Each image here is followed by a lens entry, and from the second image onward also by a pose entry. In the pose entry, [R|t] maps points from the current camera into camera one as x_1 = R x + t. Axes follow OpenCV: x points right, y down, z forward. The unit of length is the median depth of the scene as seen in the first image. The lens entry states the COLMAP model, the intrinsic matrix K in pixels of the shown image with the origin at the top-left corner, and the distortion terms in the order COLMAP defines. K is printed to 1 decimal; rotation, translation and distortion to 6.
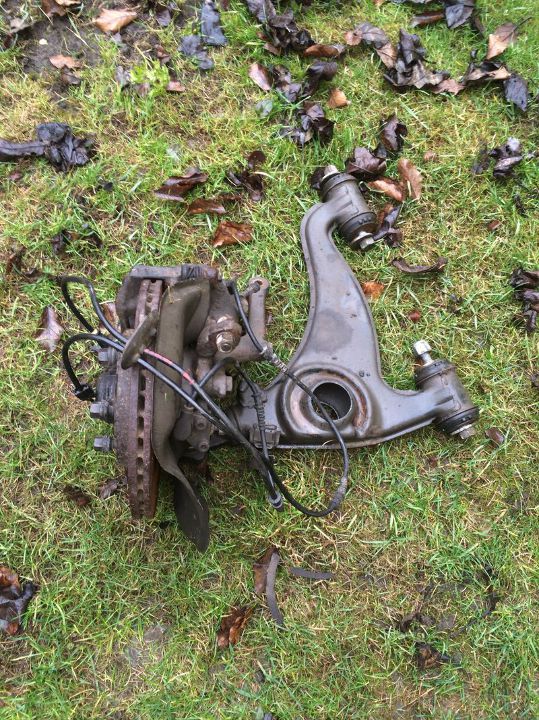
lens RADIAL K [[625.3, 0, 270.8], [0, 625.3, 362.1], [0, 0, 1]] dist [0.074201, -0.134463]
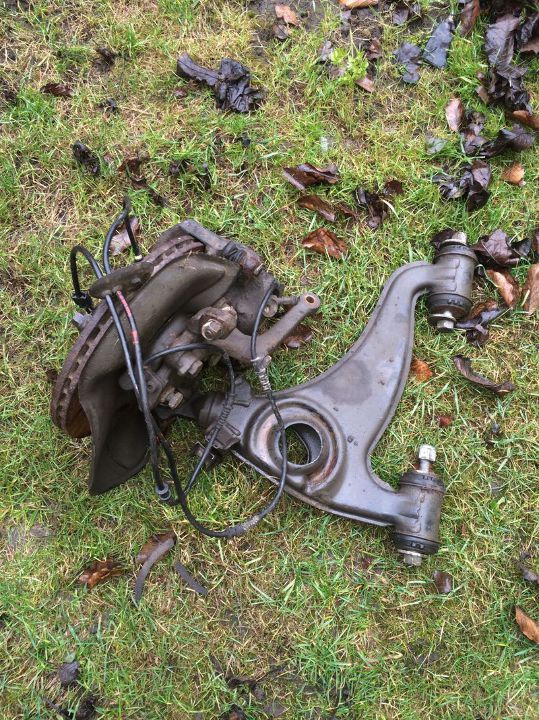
lens RADIAL K [[625.3, 0, 268.6], [0, 625.3, 360.9], [0, 0, 1]] dist [0.074201, -0.134463]
pose [[0.811250, 0.535705, -0.234293, 0.190123], [-0.530134, 0.842937, 0.091741, -0.094590], [0.246640, 0.049782, 0.967828, 0.054361]]
